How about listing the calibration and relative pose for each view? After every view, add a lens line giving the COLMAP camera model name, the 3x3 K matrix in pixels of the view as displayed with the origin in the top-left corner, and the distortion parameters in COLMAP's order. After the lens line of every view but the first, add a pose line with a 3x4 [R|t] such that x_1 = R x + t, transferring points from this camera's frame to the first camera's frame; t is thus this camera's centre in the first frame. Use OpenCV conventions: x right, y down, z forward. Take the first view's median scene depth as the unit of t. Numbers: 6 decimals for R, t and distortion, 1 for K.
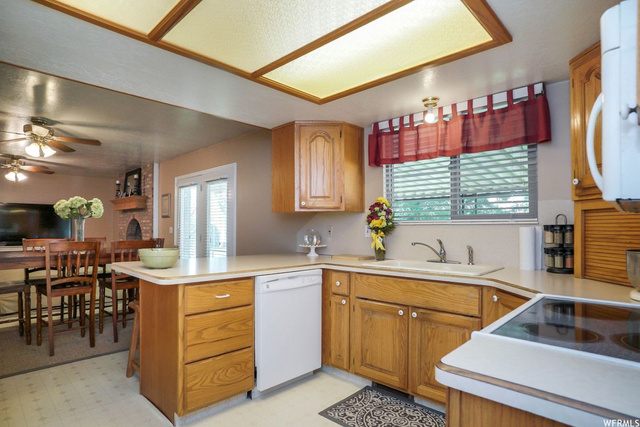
lens RADIAL K [[337.5, 0, 316.4], [0, 337.5, 218.3], [0, 0, 1]] dist [-0.038164, 0.003607]
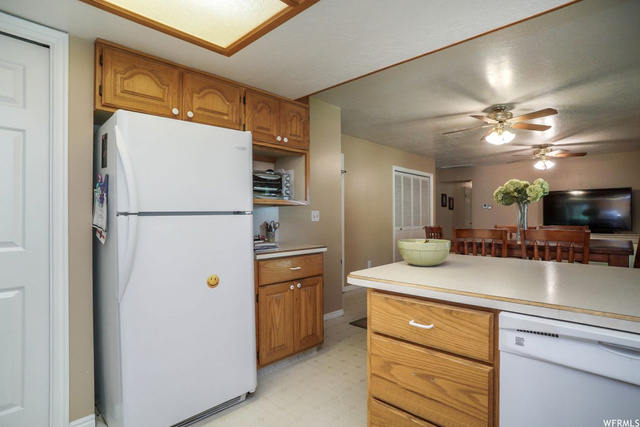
lens RADIAL K [[337.5, 0, 317.8], [0, 337.5, 217.9], [0, 0, 1]] dist [-0.038164, 0.003607]
pose [[-0.007304, -0.001329, -0.999972, 0.282163], [0.034064, 0.999418, -0.001577, 0.034904], [0.999393, -0.034075, -0.007255, 0.741203]]
